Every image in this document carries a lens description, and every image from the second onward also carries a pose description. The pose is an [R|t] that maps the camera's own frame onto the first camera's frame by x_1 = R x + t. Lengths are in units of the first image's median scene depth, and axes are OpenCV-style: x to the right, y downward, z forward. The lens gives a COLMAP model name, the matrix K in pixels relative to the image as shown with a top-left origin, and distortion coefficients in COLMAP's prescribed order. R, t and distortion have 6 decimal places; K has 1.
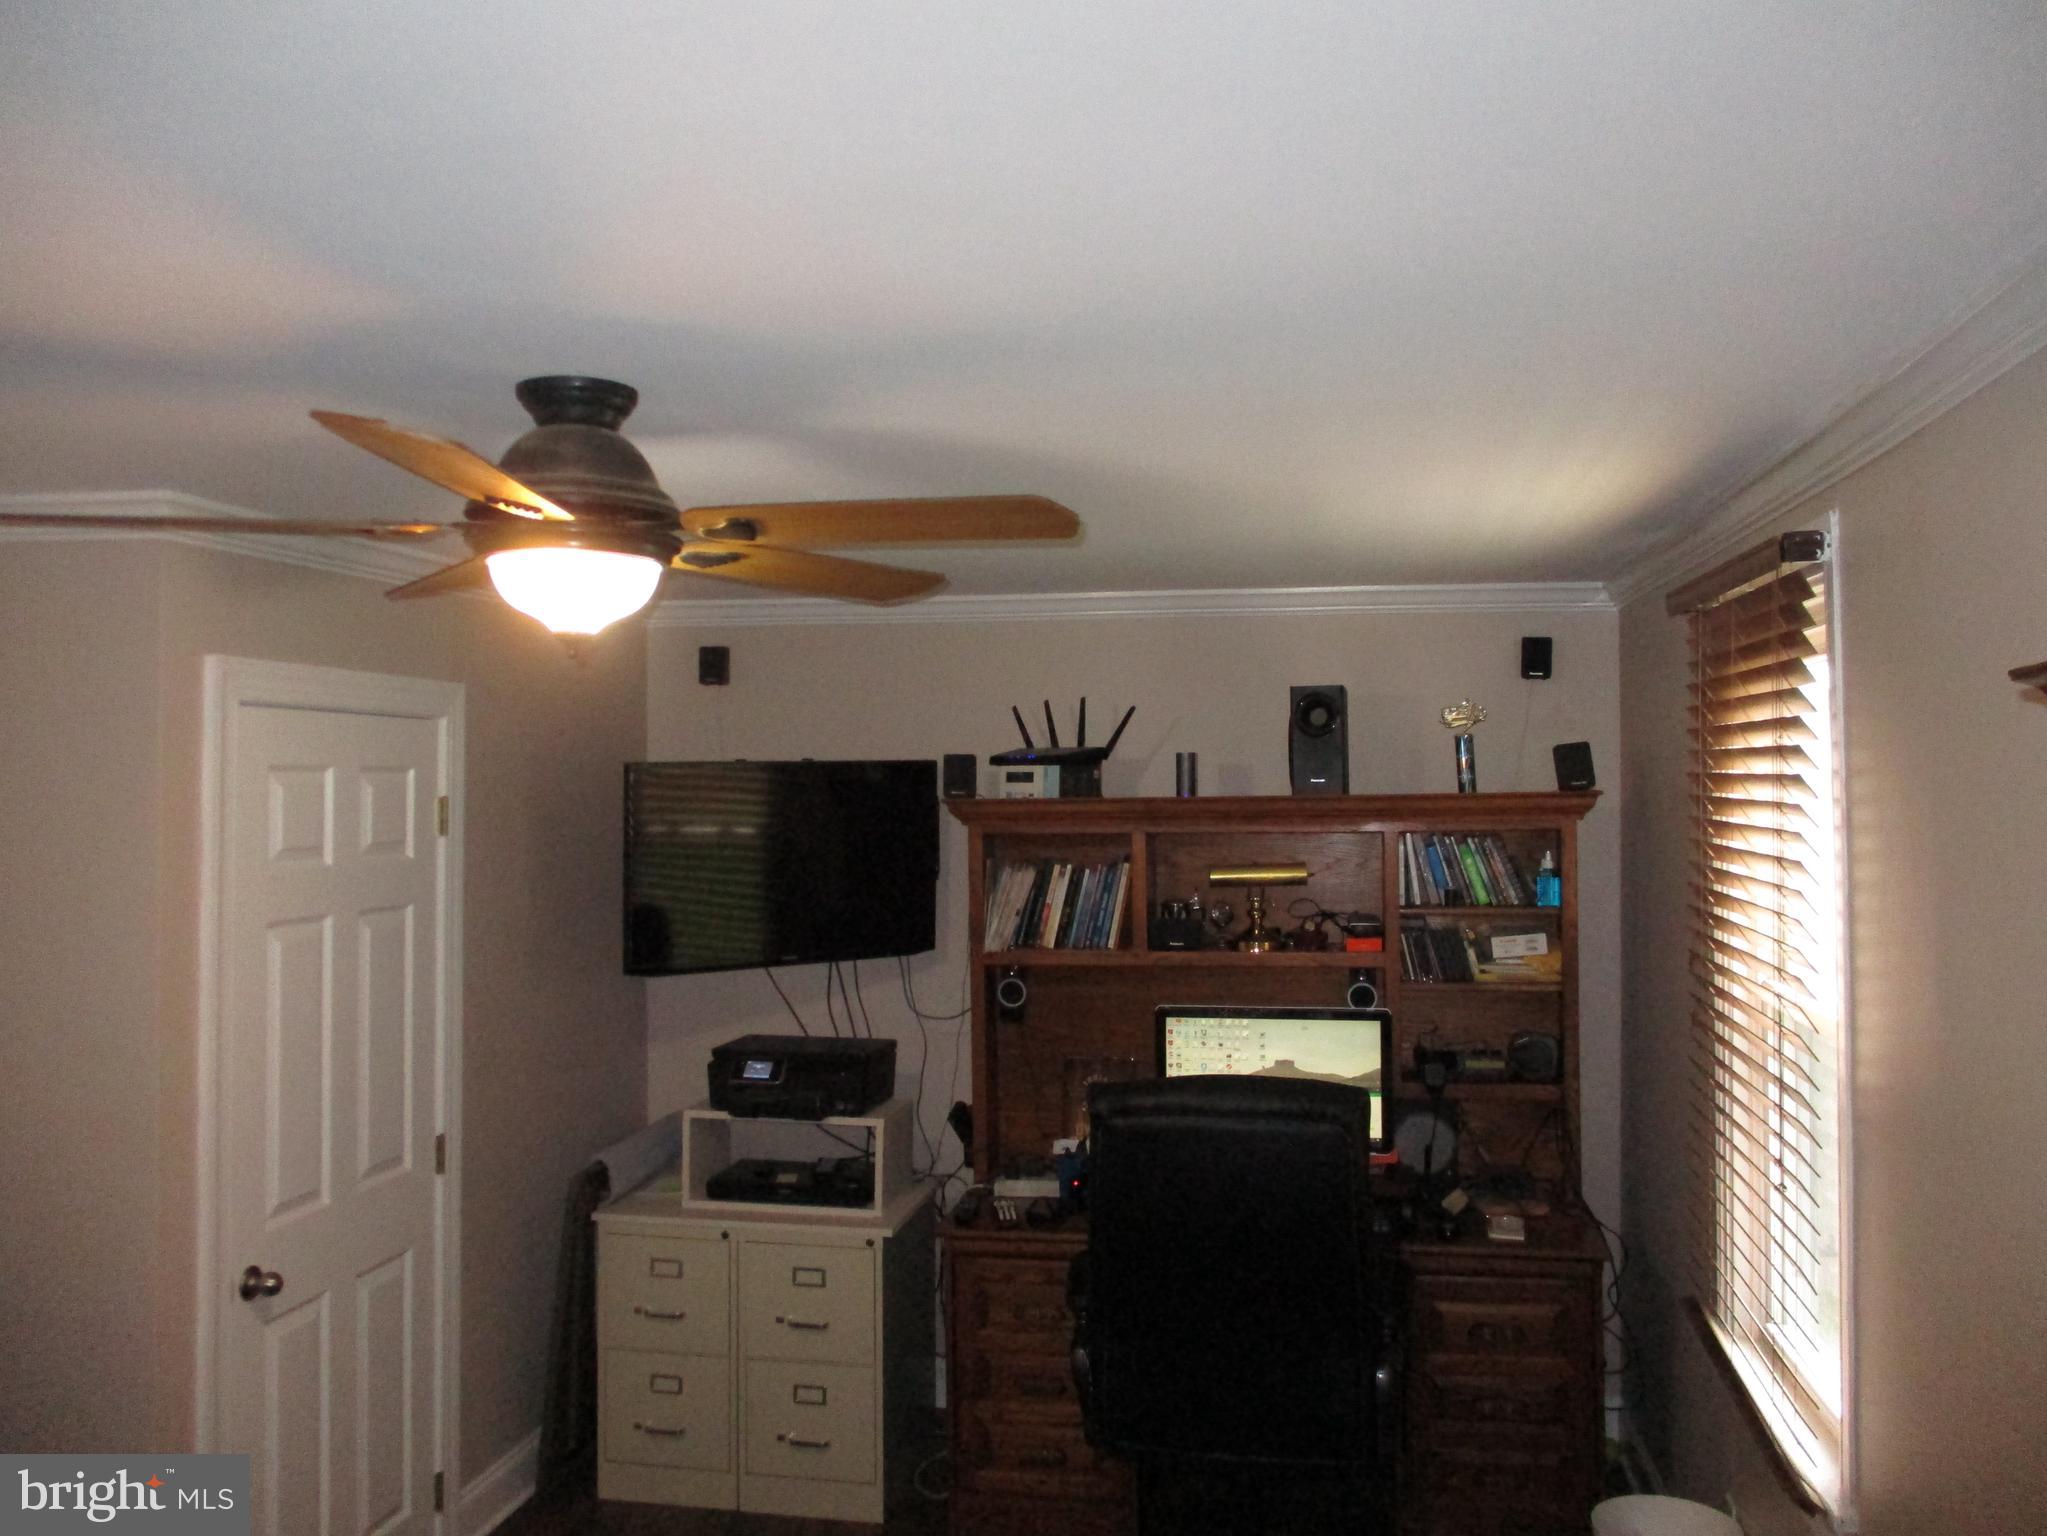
lens RADIAL K [[1652.7, 0, 1023.5], [0, 1652.7, 768.0], [0, 0, 1]] dist [0.048824, -0.000810]
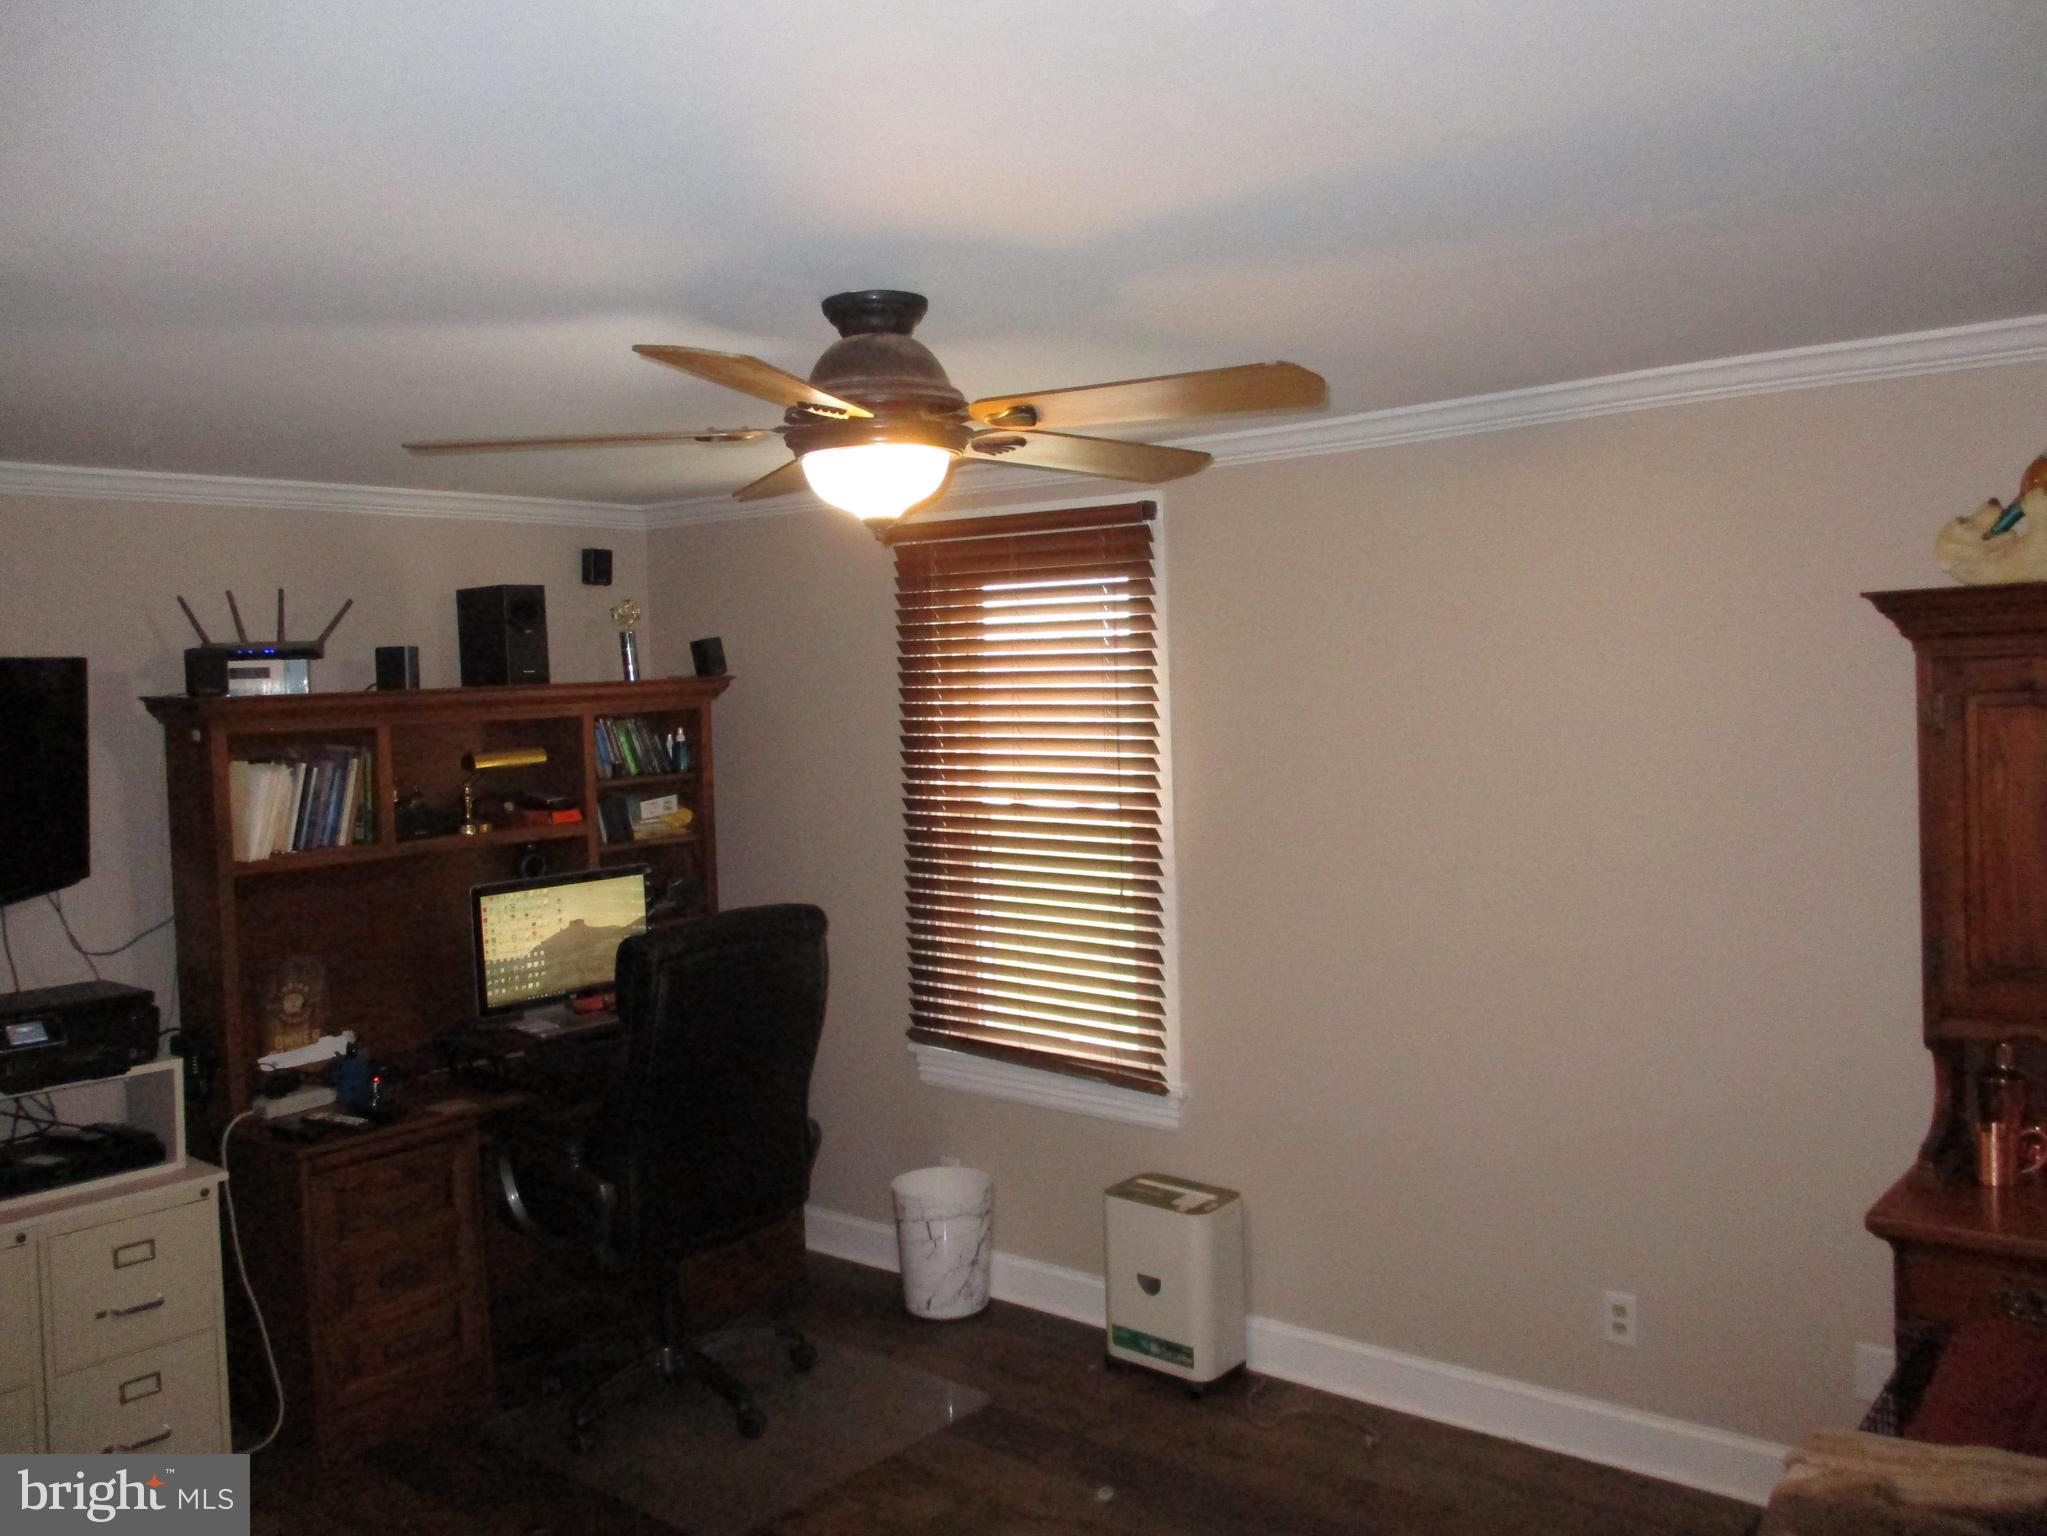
lens RADIAL K [[1694.1, 0, 1030.0], [0, 1694.1, 733.7], [0, 0, 1]] dist [-0.014426, -0.009058]
pose [[0.470648, -0.039429, 0.881440, -0.667562], [0.015257, 0.999215, 0.036551, 0.012957], [-0.882189, -0.003755, 0.470880, 0.182533]]
